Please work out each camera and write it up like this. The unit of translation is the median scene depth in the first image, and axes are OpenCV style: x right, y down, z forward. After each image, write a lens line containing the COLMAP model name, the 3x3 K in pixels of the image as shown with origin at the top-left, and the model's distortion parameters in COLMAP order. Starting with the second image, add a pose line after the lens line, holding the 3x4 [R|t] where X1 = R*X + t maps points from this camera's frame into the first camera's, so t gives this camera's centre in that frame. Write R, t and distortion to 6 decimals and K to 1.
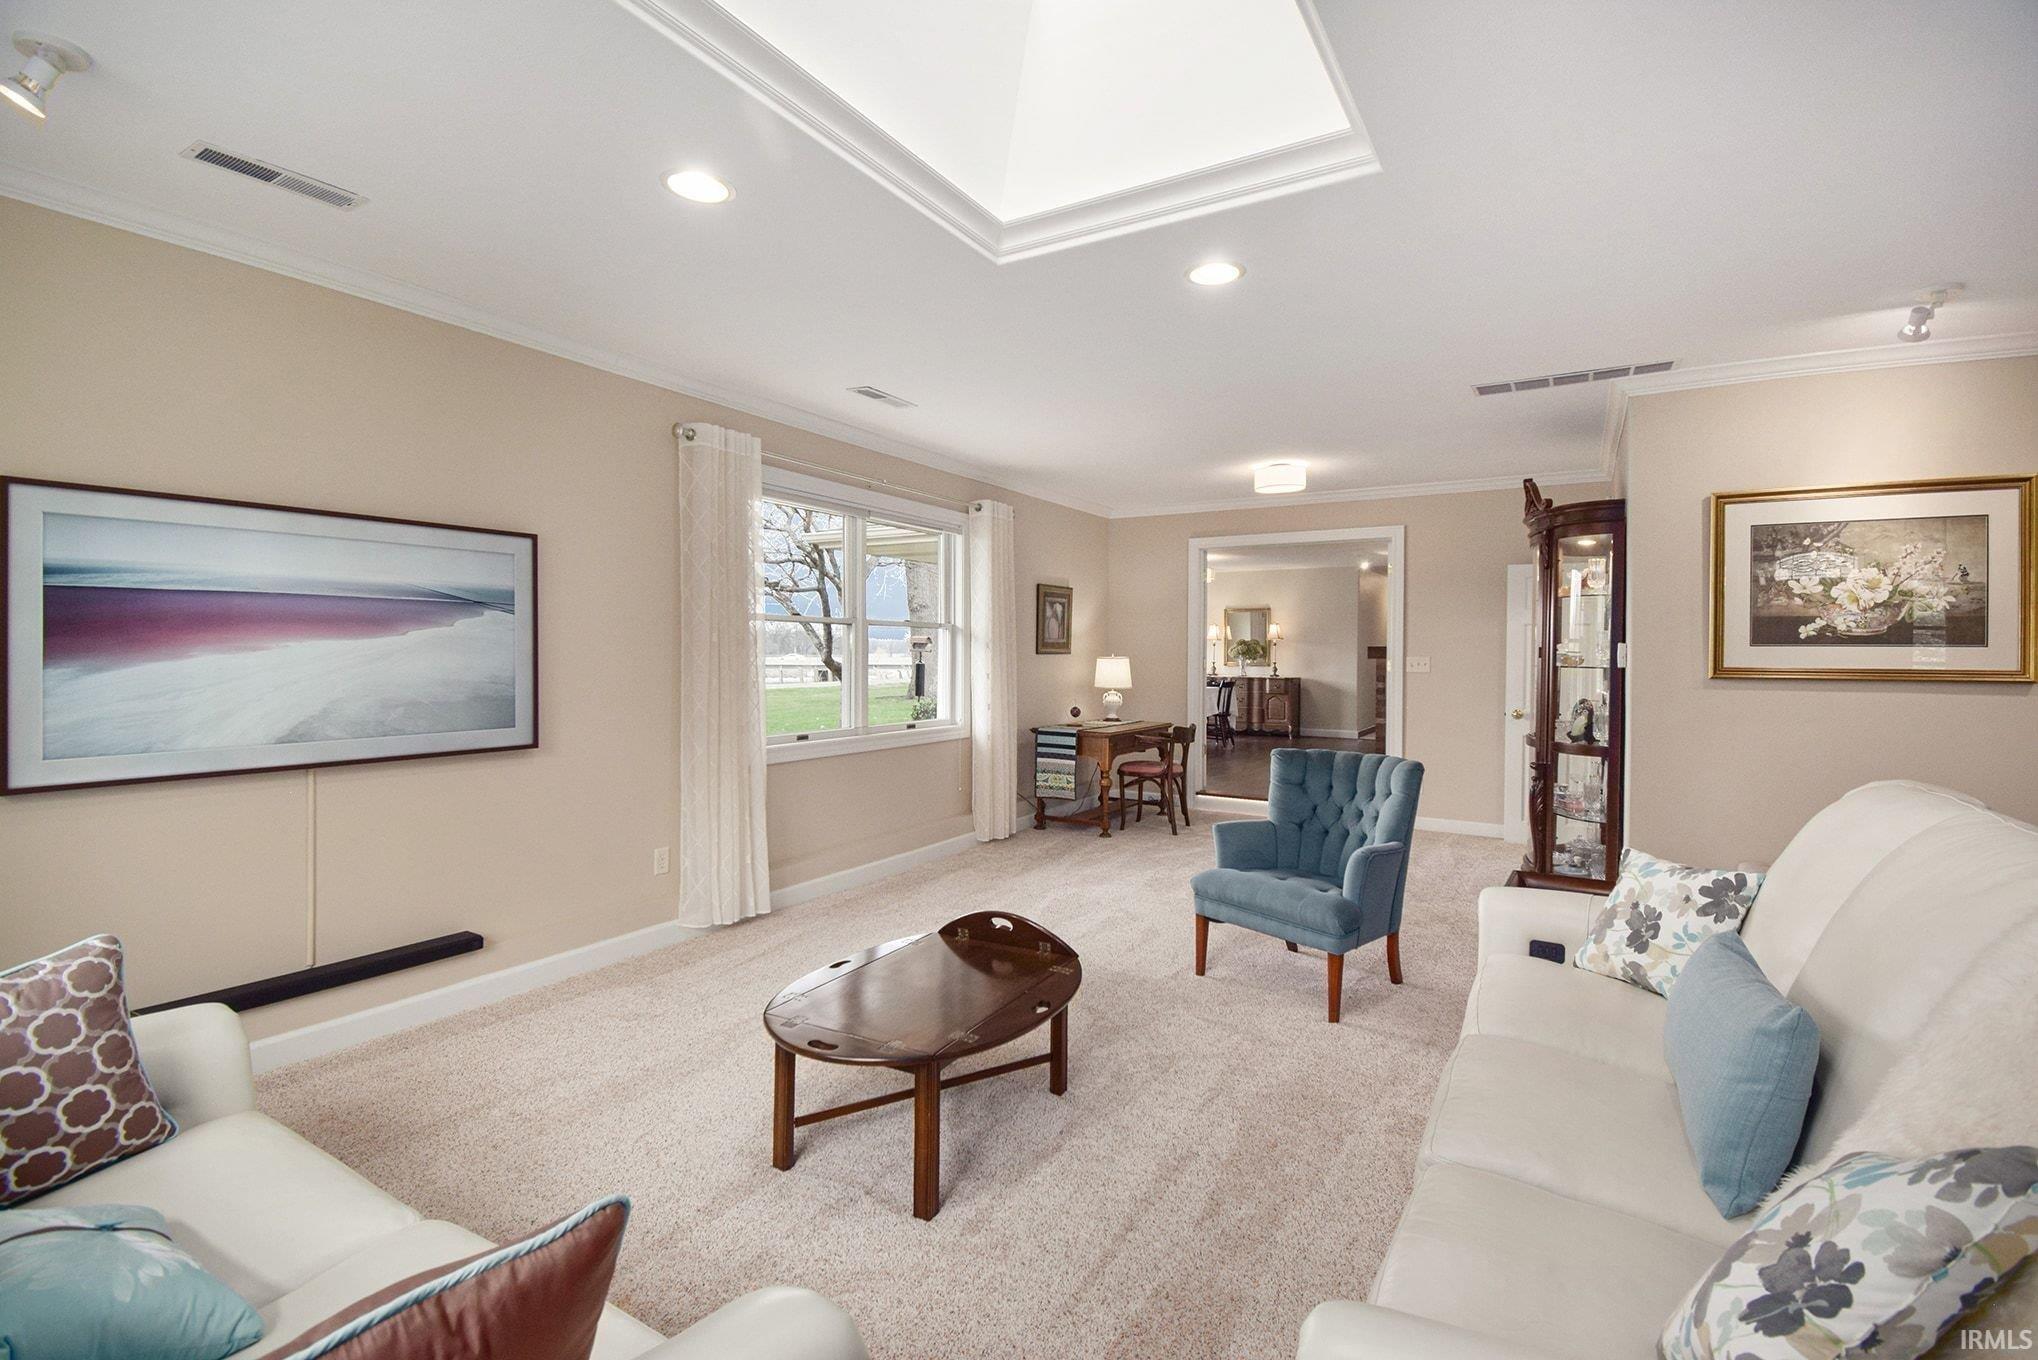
lens RADIAL K [[918.0, 0, 1024.8], [0, 918.0, 671.0], [0, 0, 1]] dist [0.003974, 0.000000]
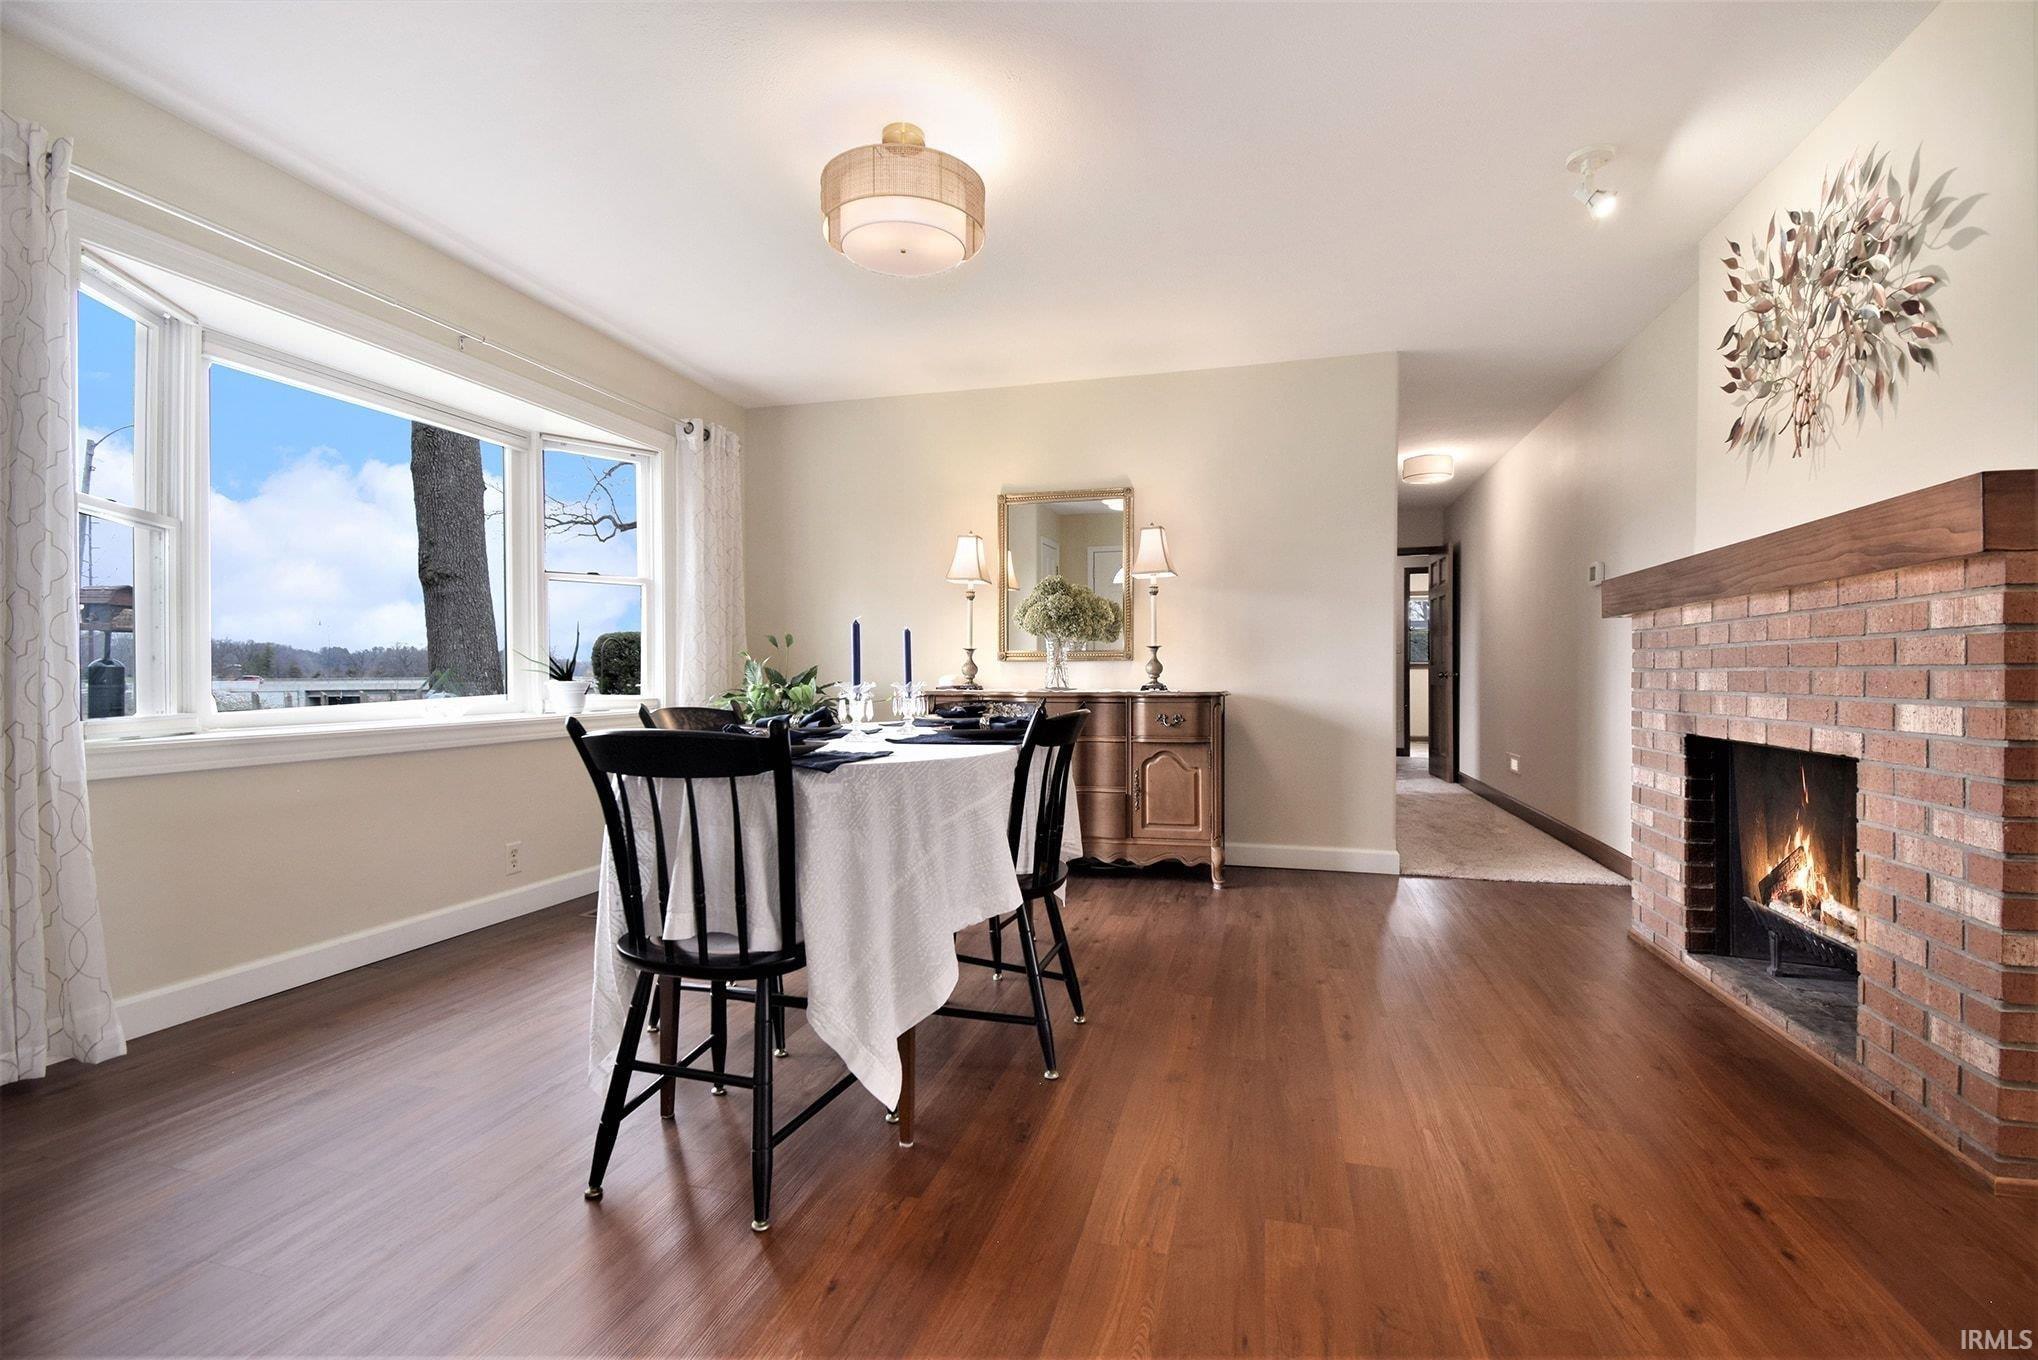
lens RADIAL K [[918.0, 0, 1034.2], [0, 918.0, 674.9], [0, 0, 1]] dist [0.003974, 0.000000]
pose [[0.948883, -0.011048, 0.315436, 0.129600], [0.013147, 0.999903, -0.004528, 0.001823], [-0.315355, 0.008444, 0.948936, 0.705289]]
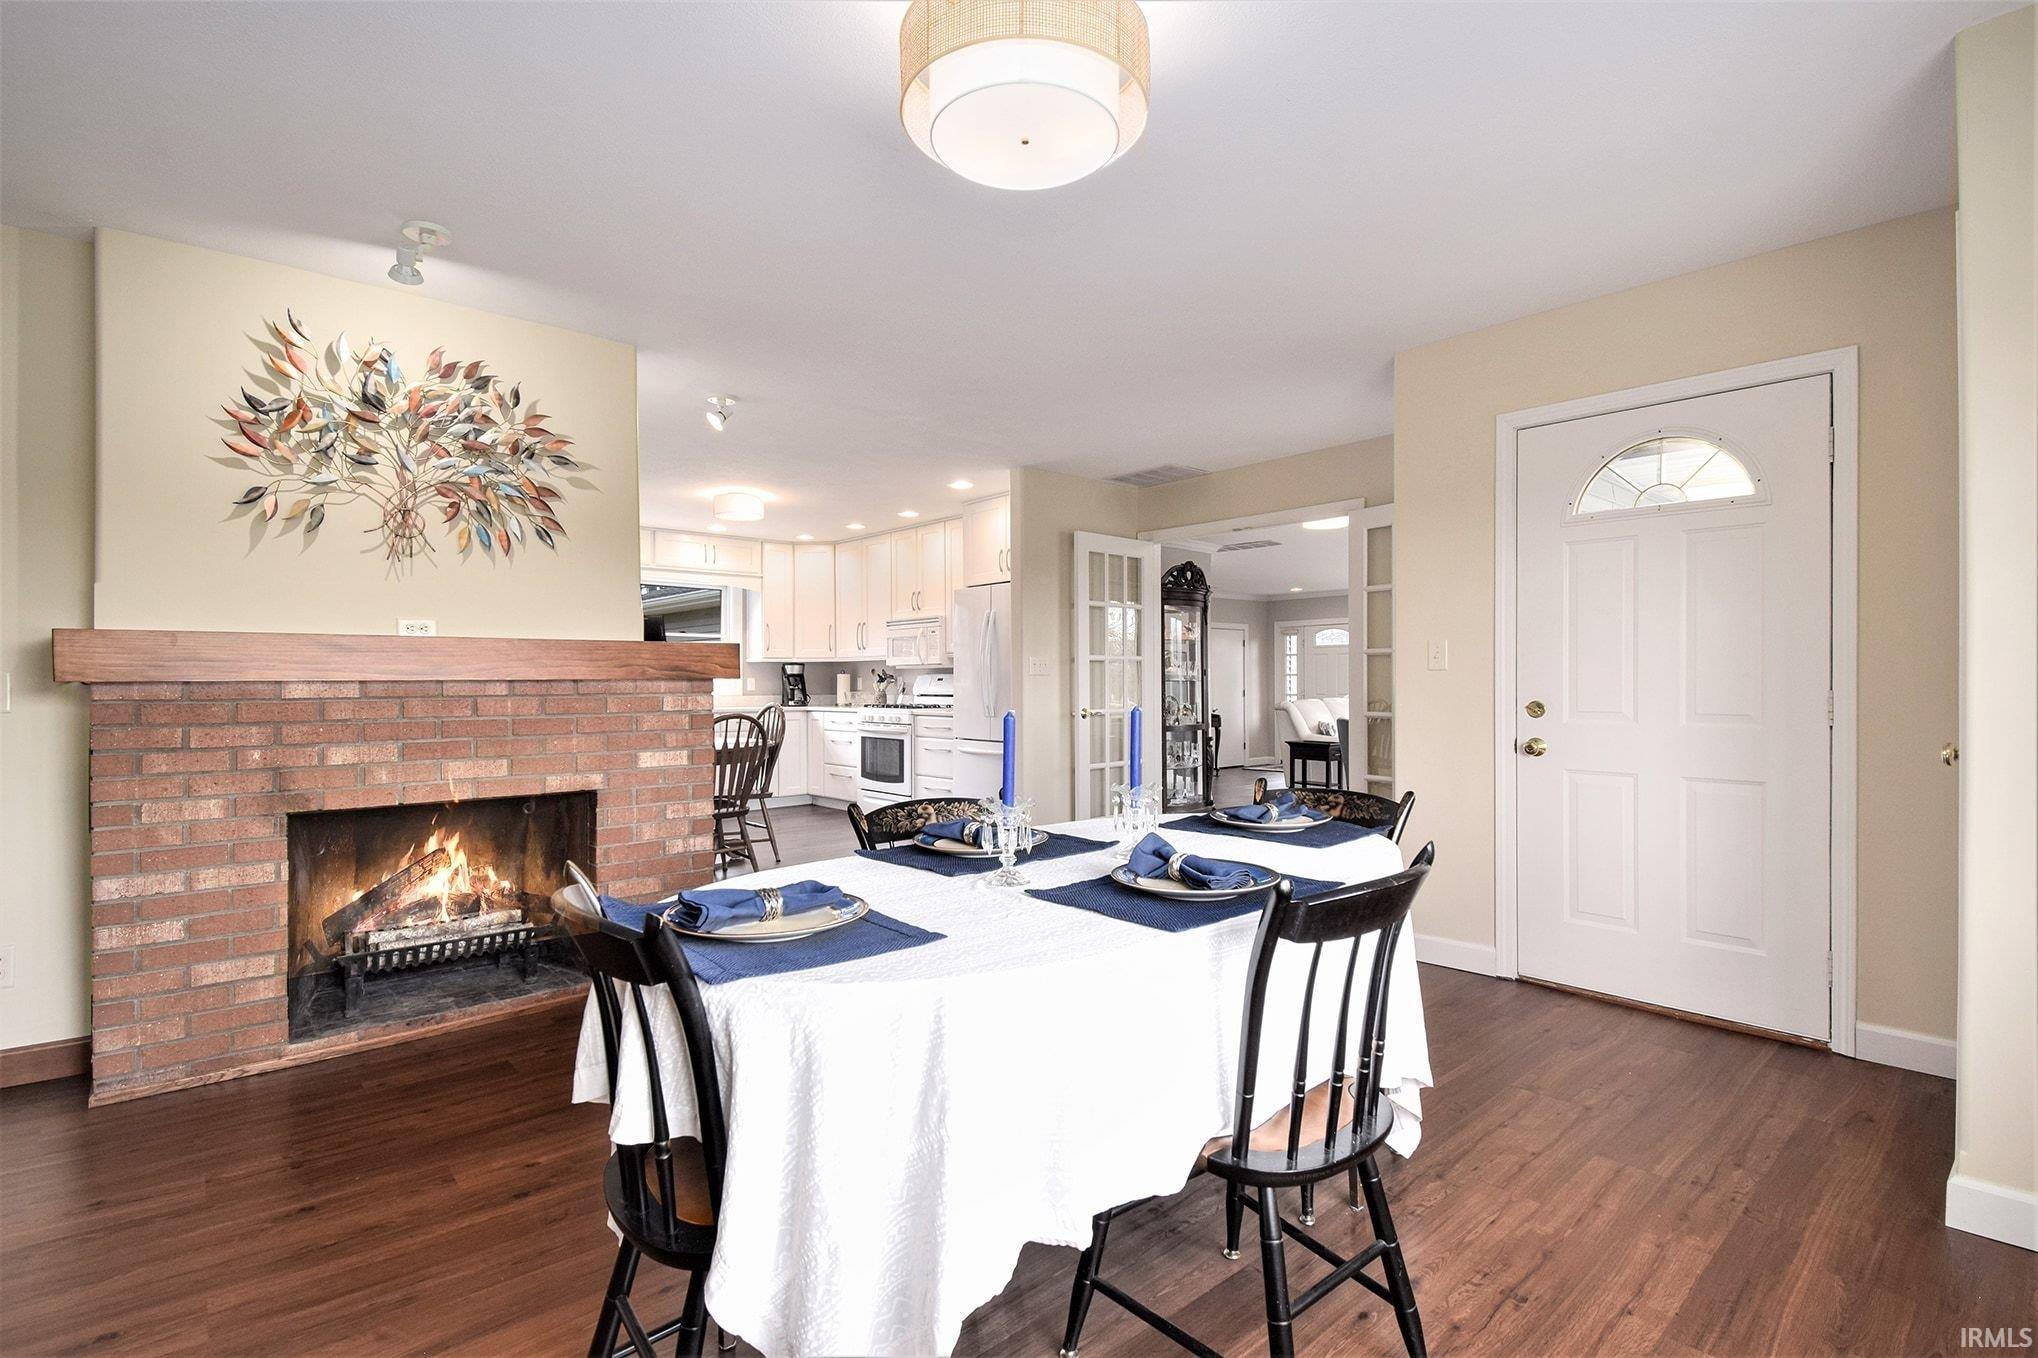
lens RADIAL K [[918.0, 0, 1027.7], [0, 918.0, 675.2], [0, 0, 1]] dist [0.003974, 0.000000]
pose [[-0.954947, -0.008854, 0.296644, 0.120895], [-0.004868, 0.999888, 0.014173, -0.029759], [-0.296736, 0.012090, -0.954883, 1.187248]]
